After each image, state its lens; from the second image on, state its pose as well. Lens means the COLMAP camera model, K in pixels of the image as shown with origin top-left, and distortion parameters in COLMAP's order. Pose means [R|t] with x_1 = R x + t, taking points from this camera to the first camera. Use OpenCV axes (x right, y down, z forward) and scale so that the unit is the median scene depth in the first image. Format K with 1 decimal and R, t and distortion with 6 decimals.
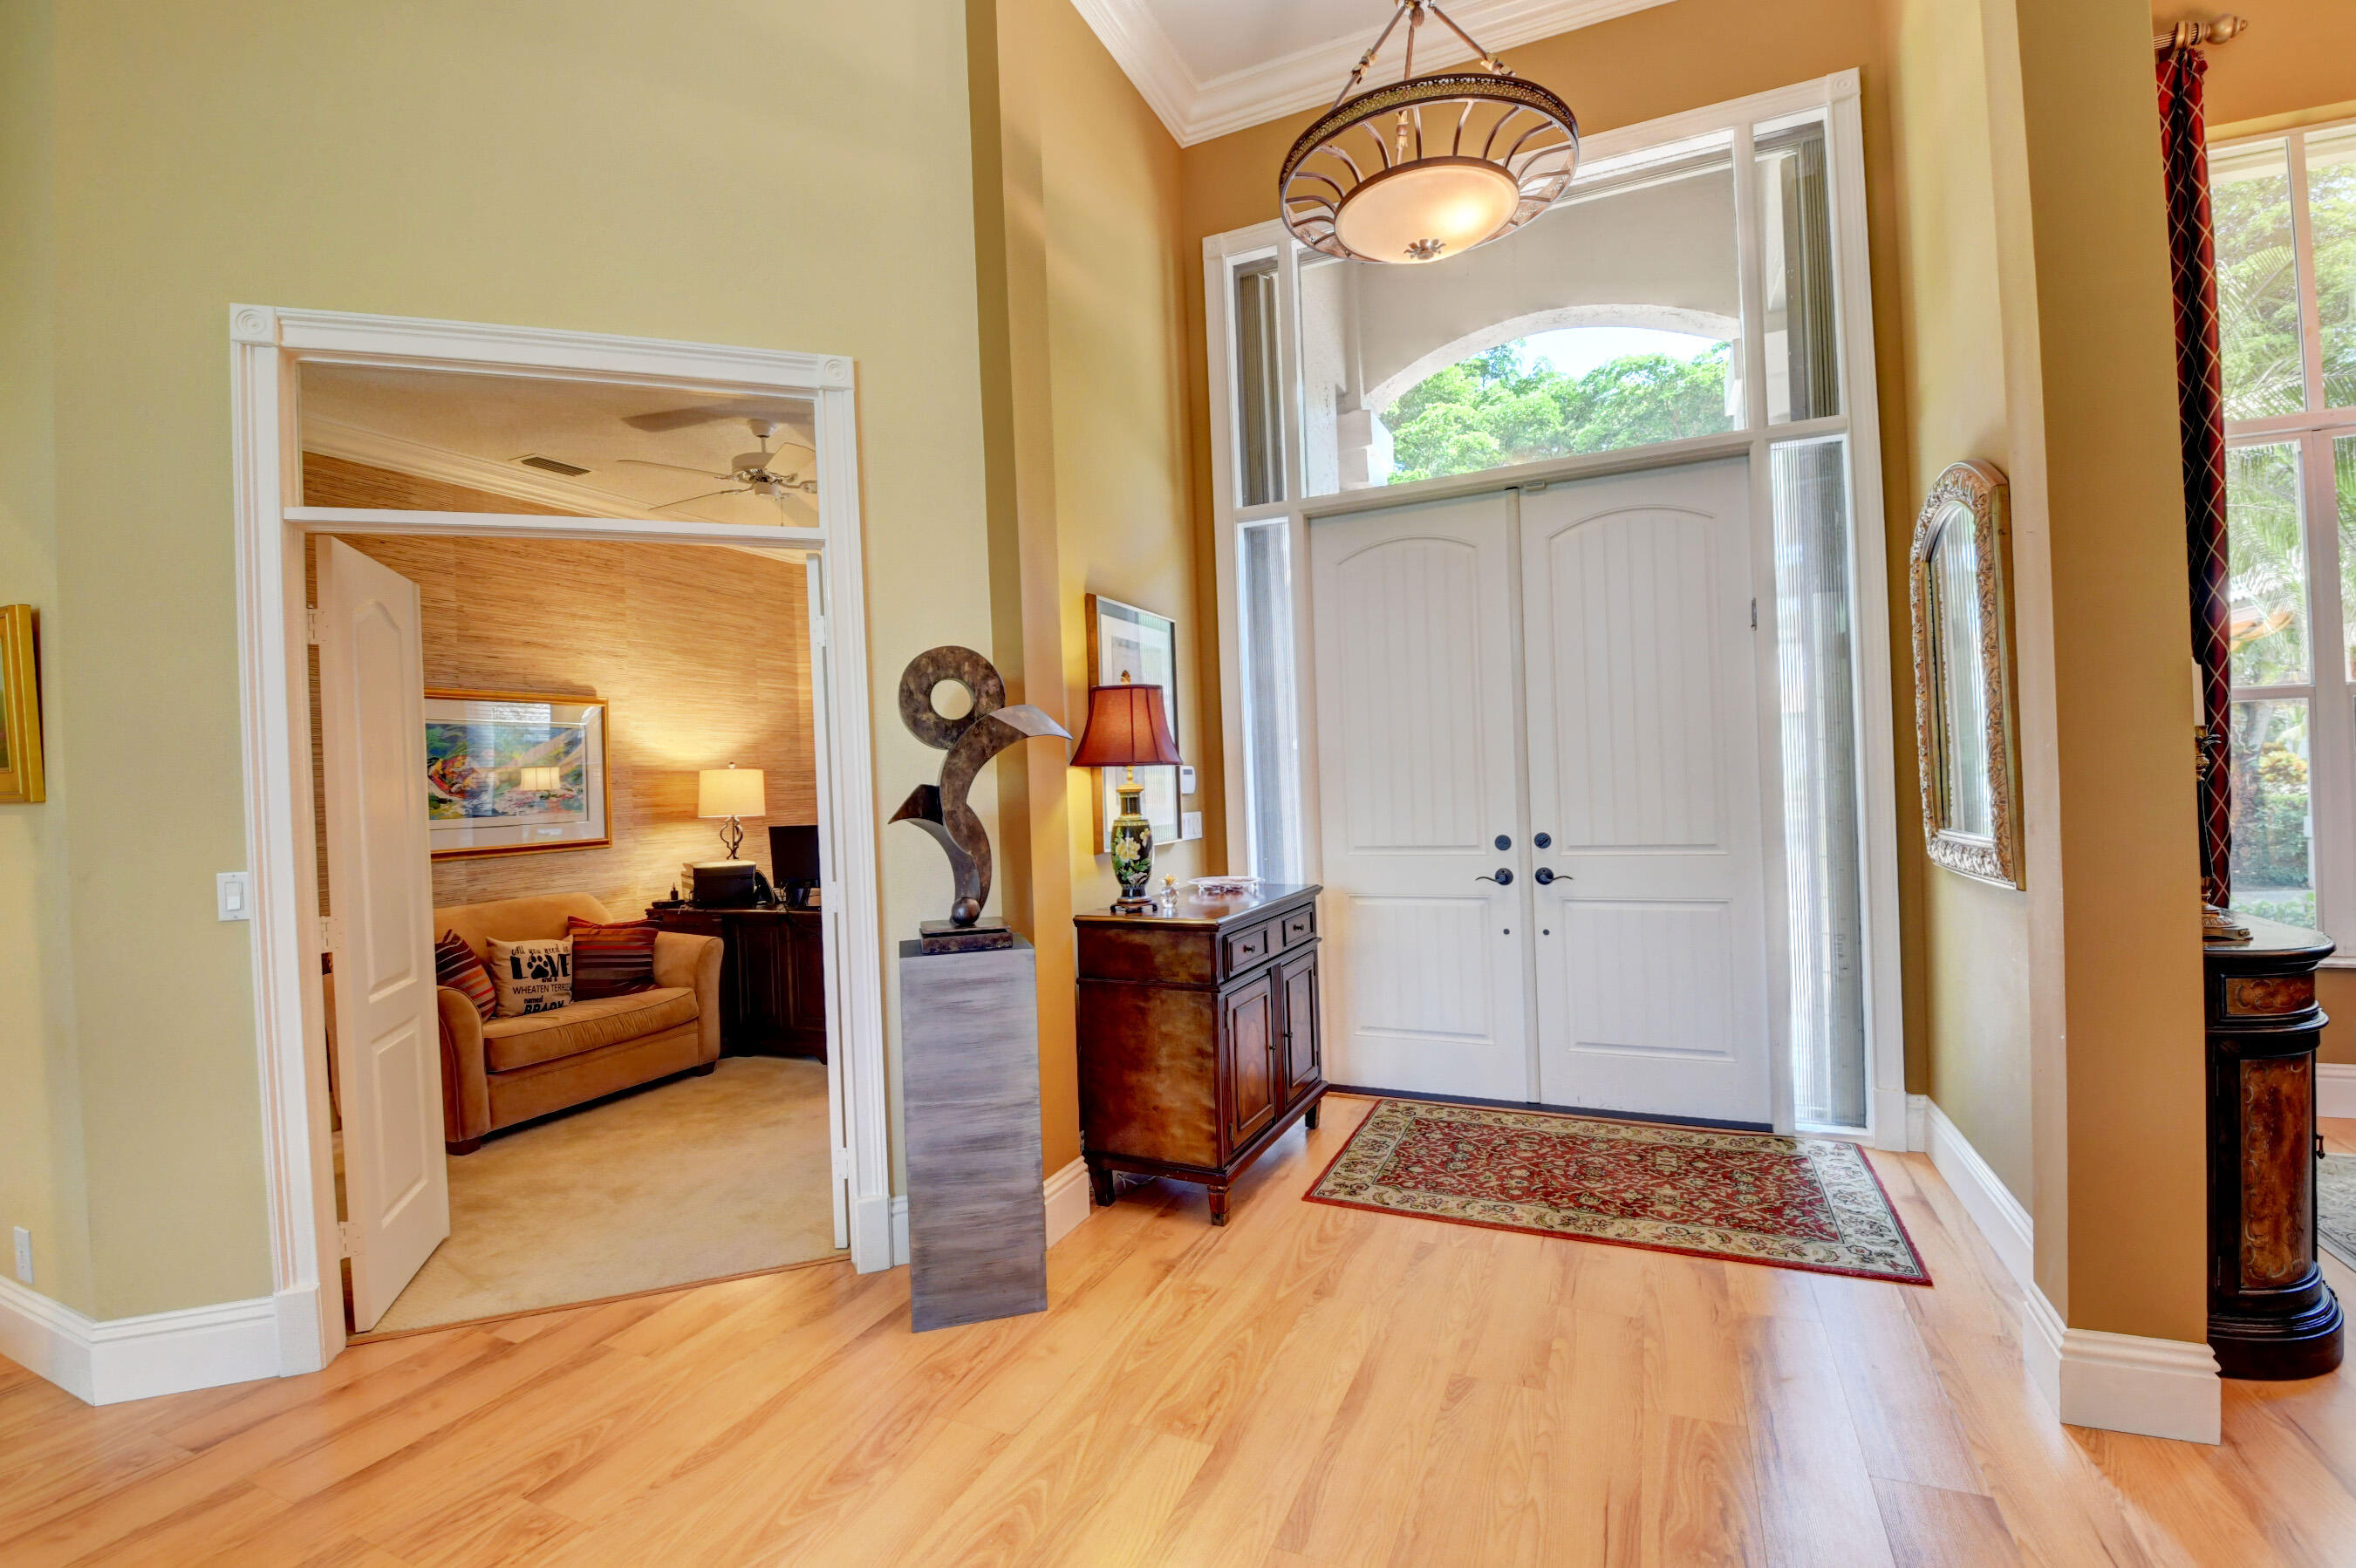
lens RADIAL K [[1049.4, 0, 1179.8], [0, 1049.4, 777.2], [0, 0, 1]] dist [-0.008904, -0.010454]
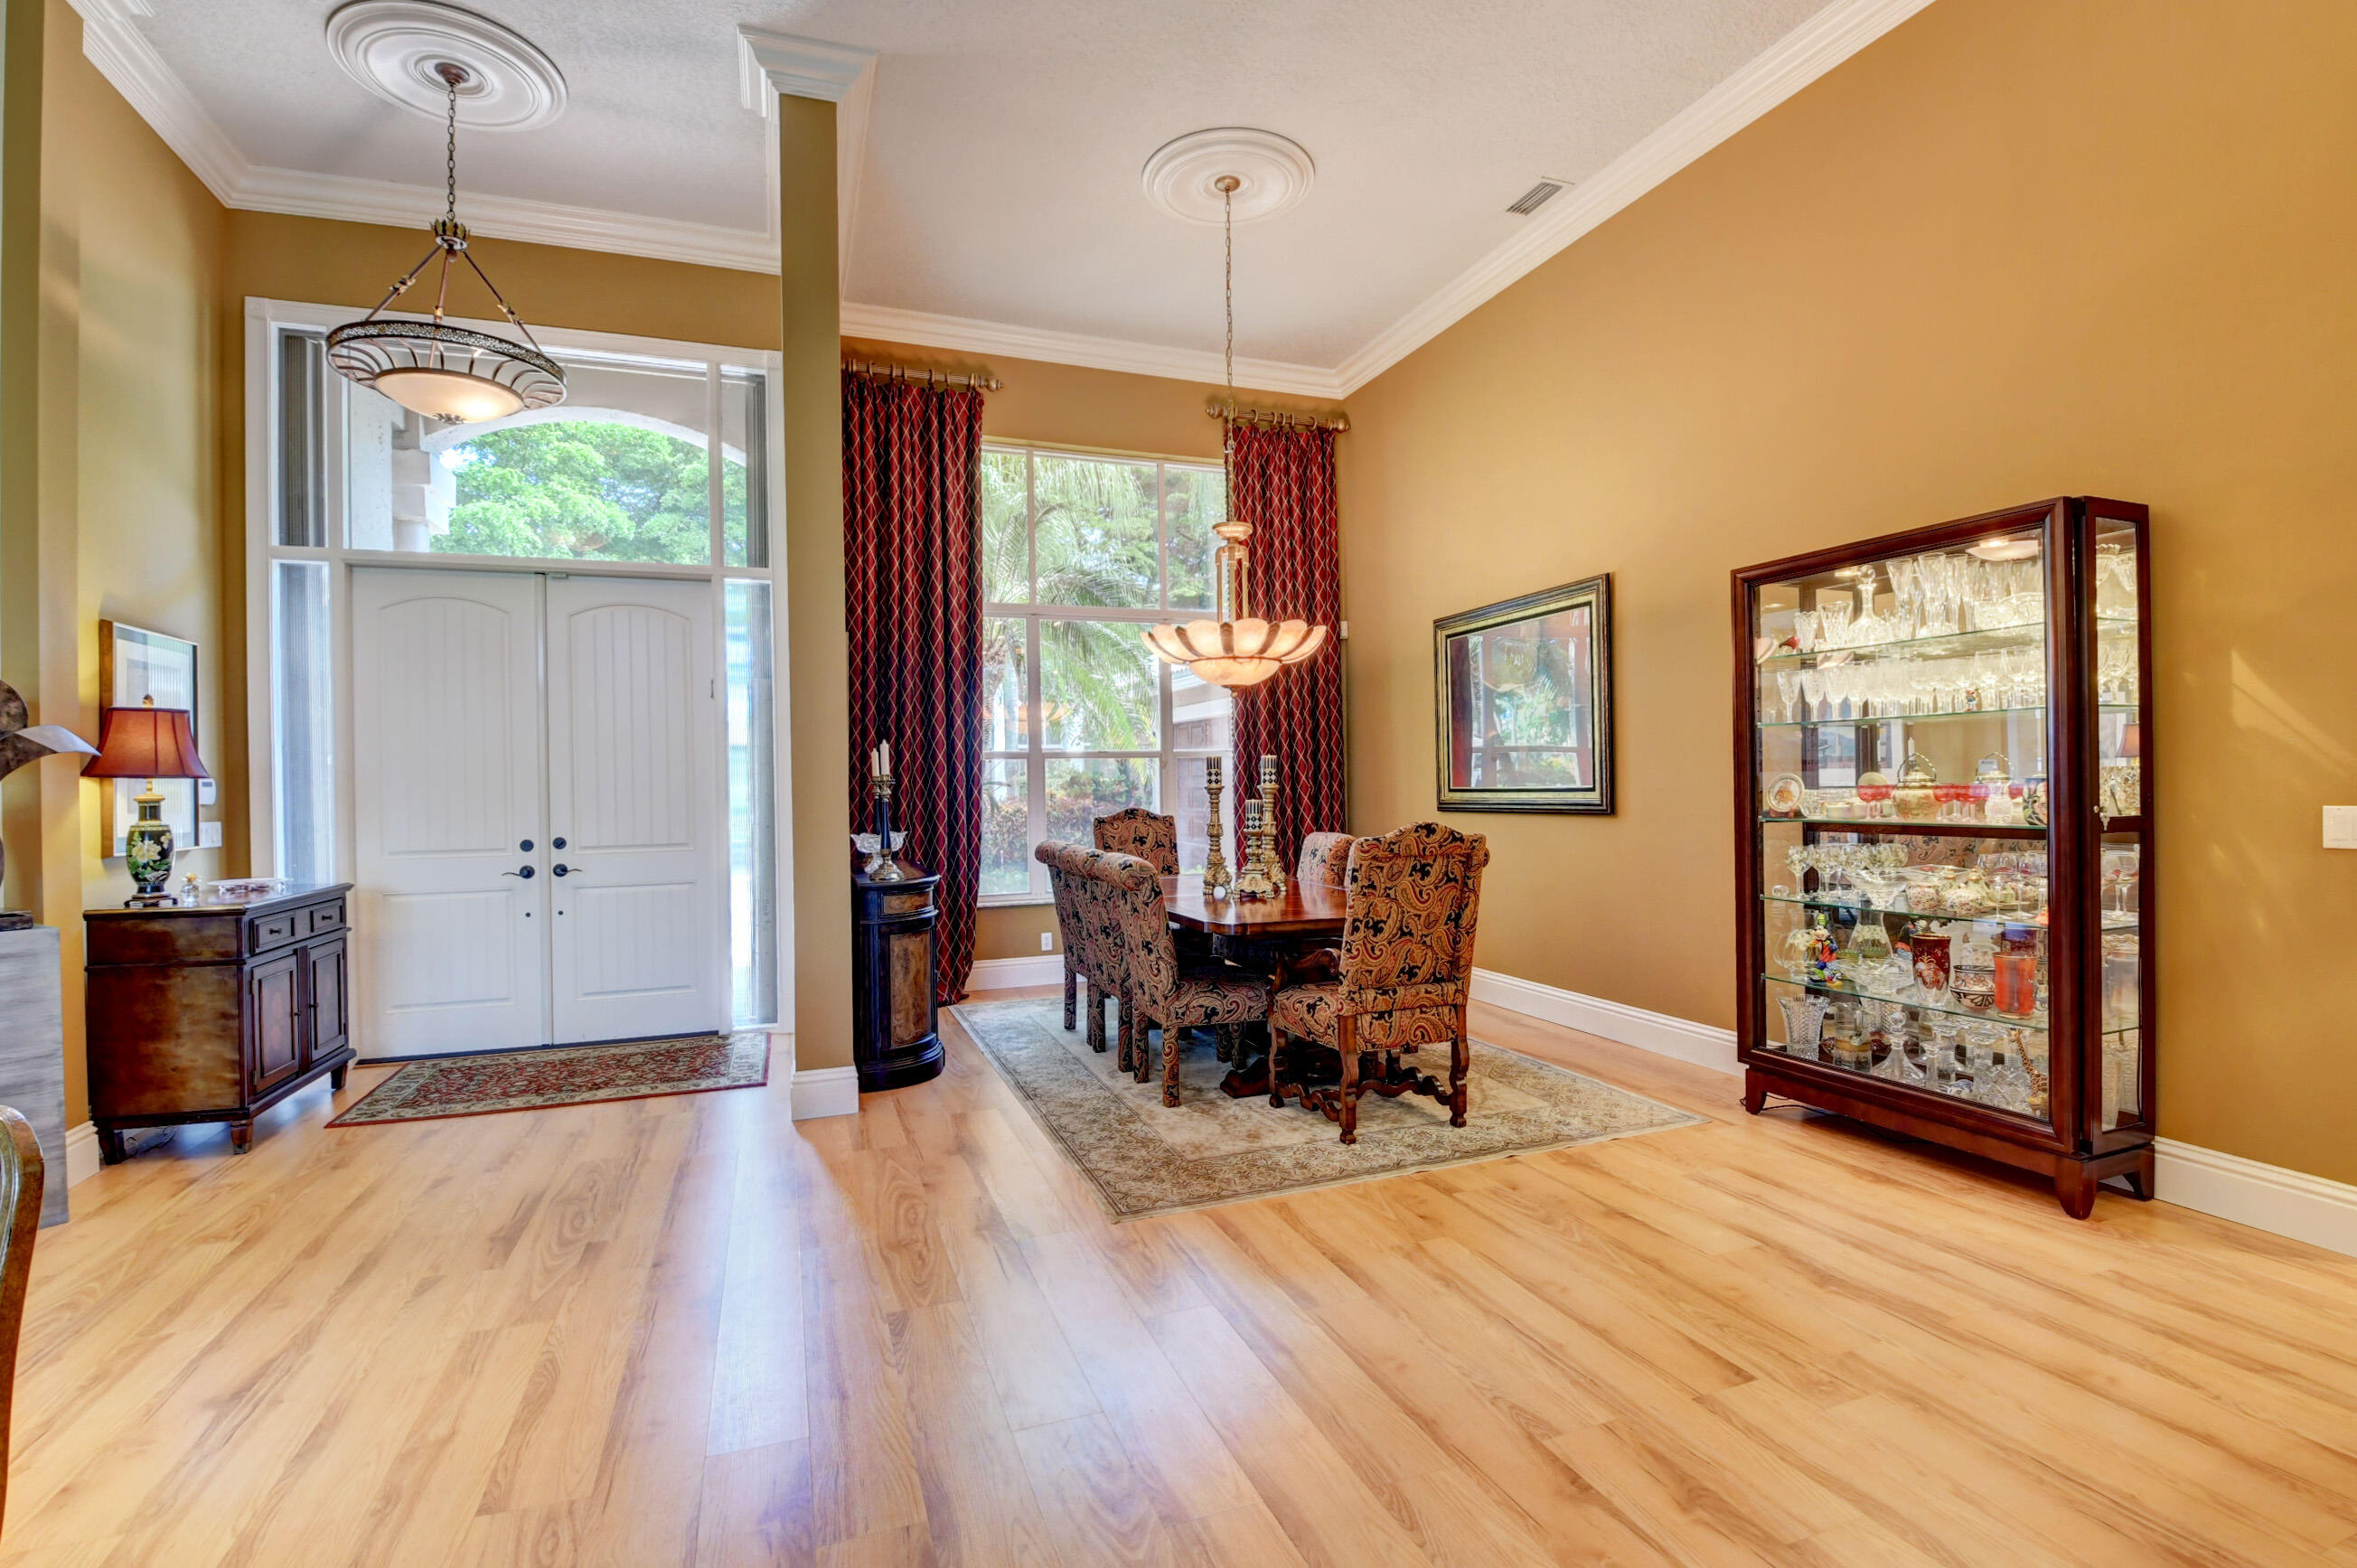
lens RADIAL K [[1050.0, 0, 1144.4], [0, 1050.0, 783.6], [0, 0, 1]] dist [-0.008904, -0.010454]
pose [[0.719976, 0.025077, 0.693546, -0.044886], [-0.014895, 0.999675, -0.020683, 0.001801], [-0.693839, 0.004561, 0.720116, -0.537831]]
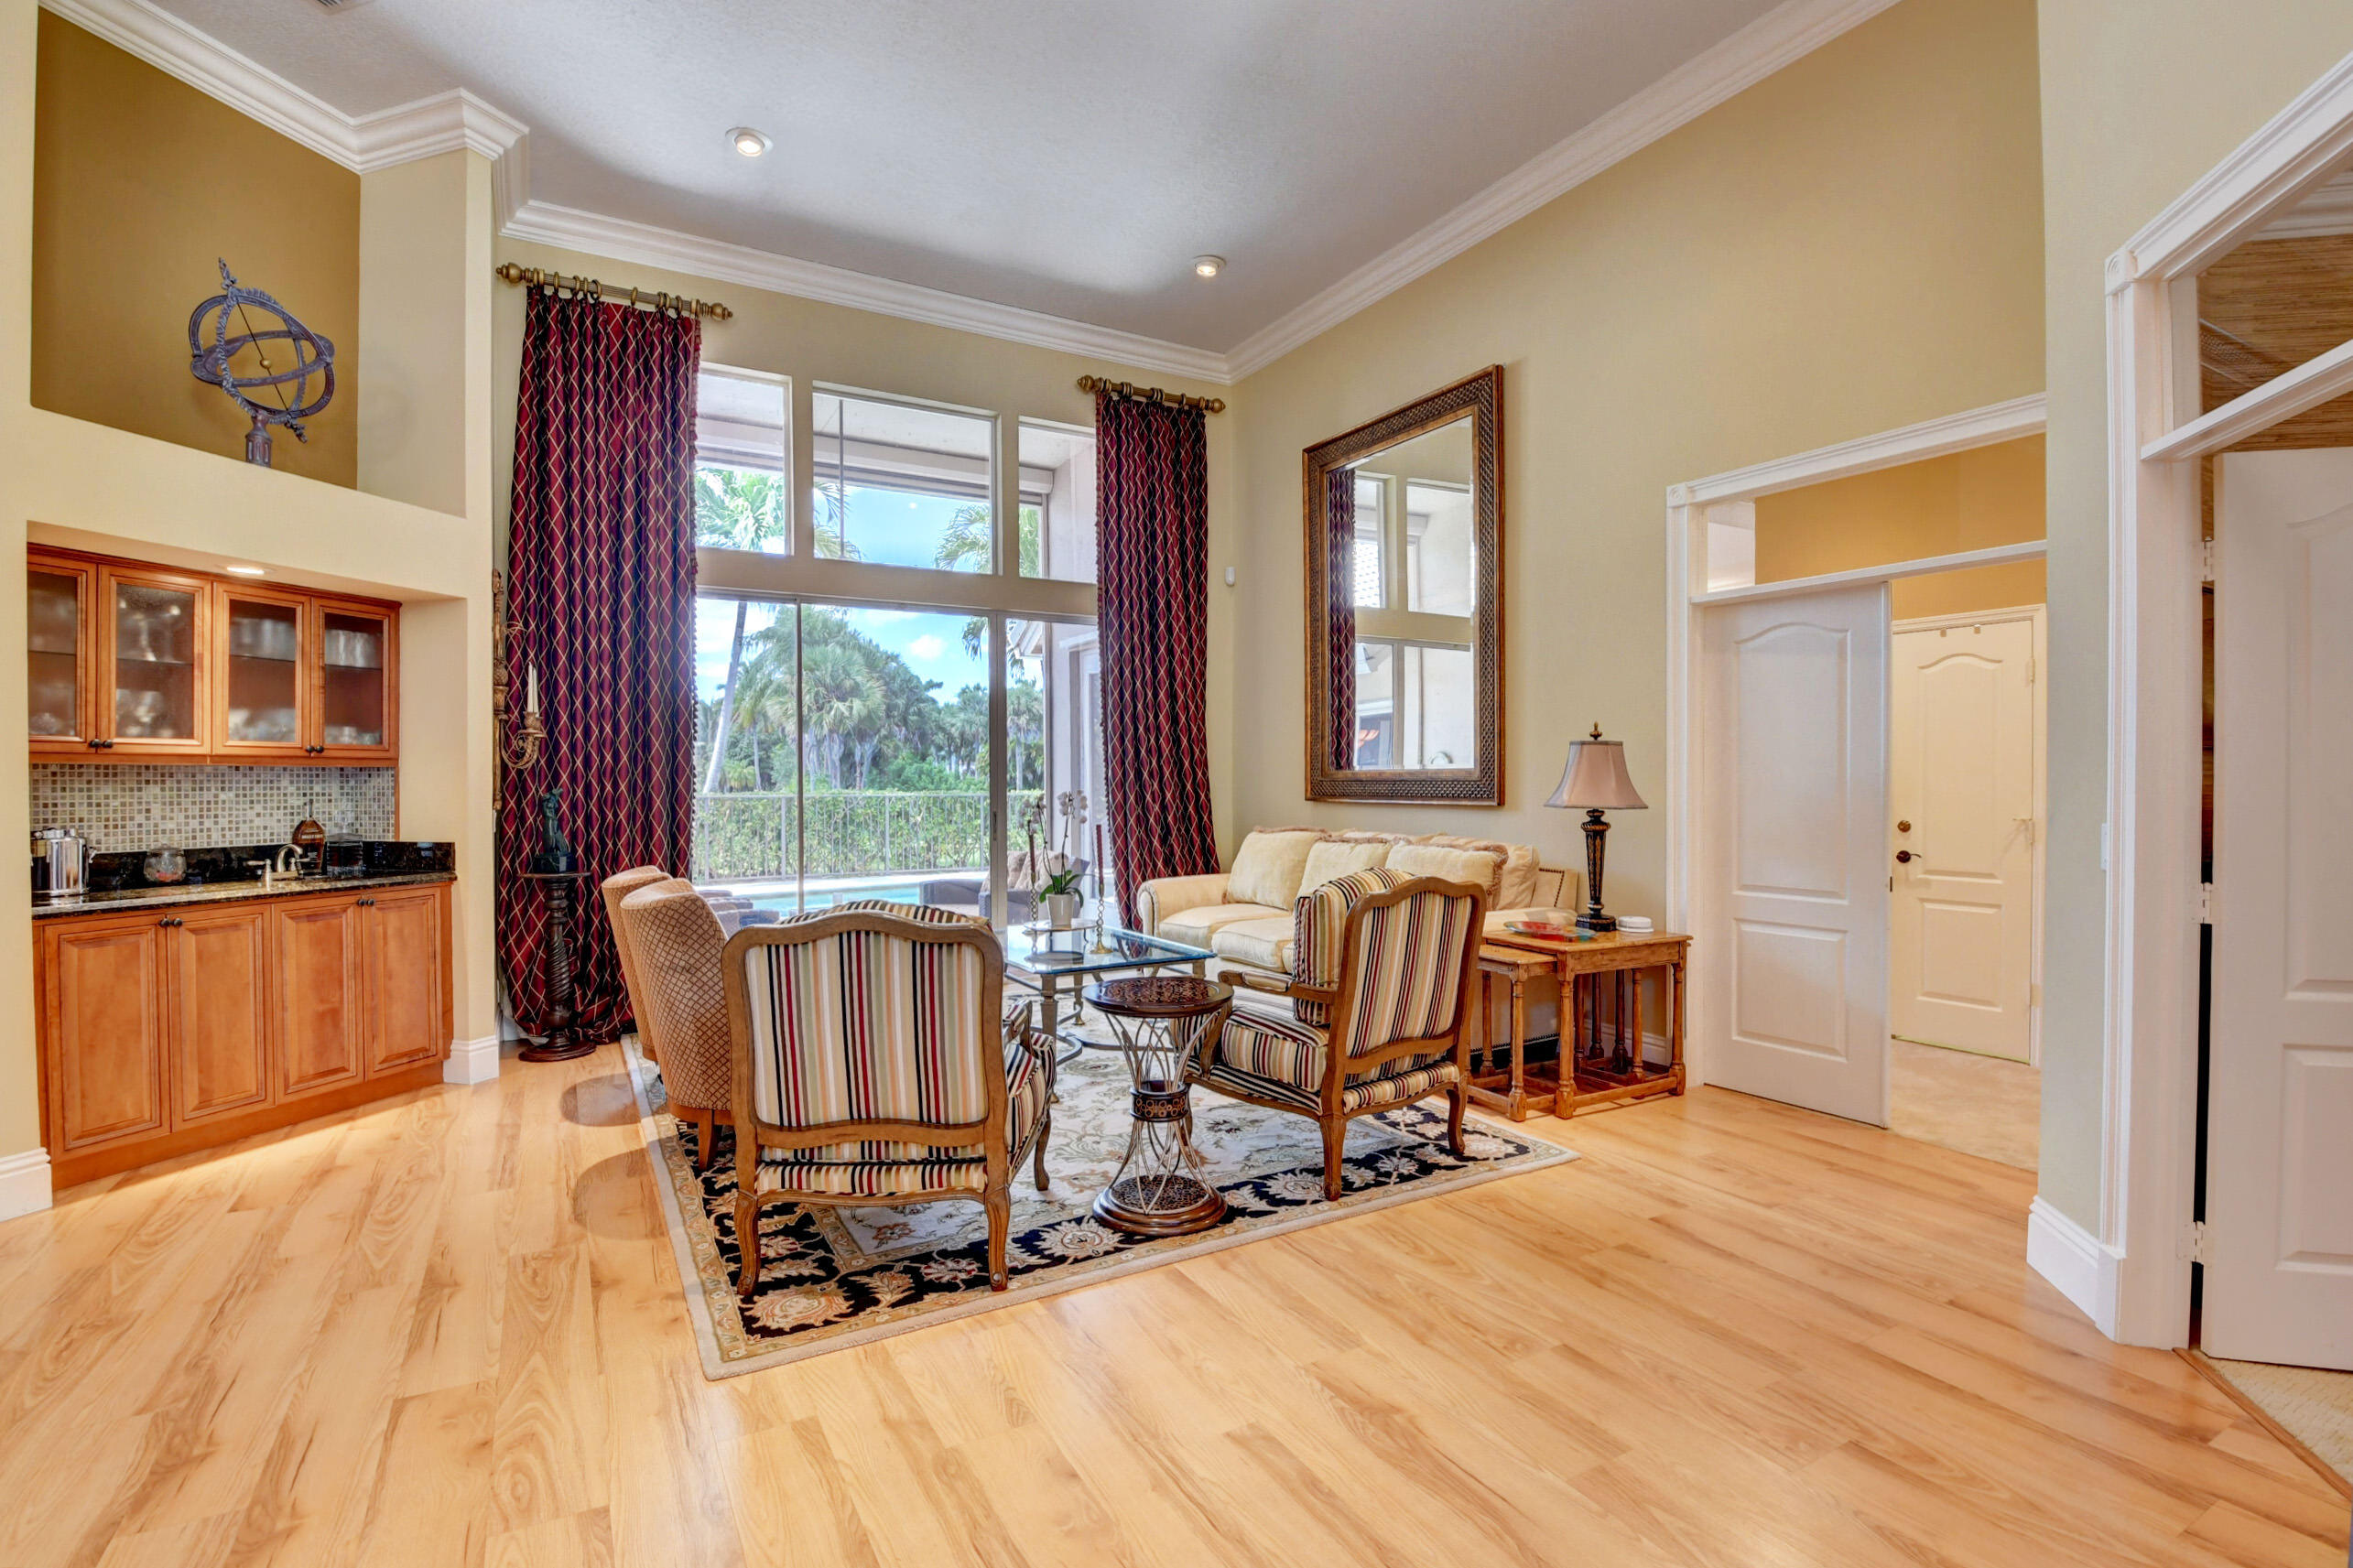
lens RADIAL K [[1078.1, 0, 1175.0], [0, 1078.1, 795.6], [0, 0, 1]] dist [-0.026331, -0.004429]
pose [[-0.586259, 0.052472, -0.808423, 0.324011], [0.025252, 0.998599, 0.046503, -0.006135], [0.809730, 0.006849, -0.586763, 0.603109]]
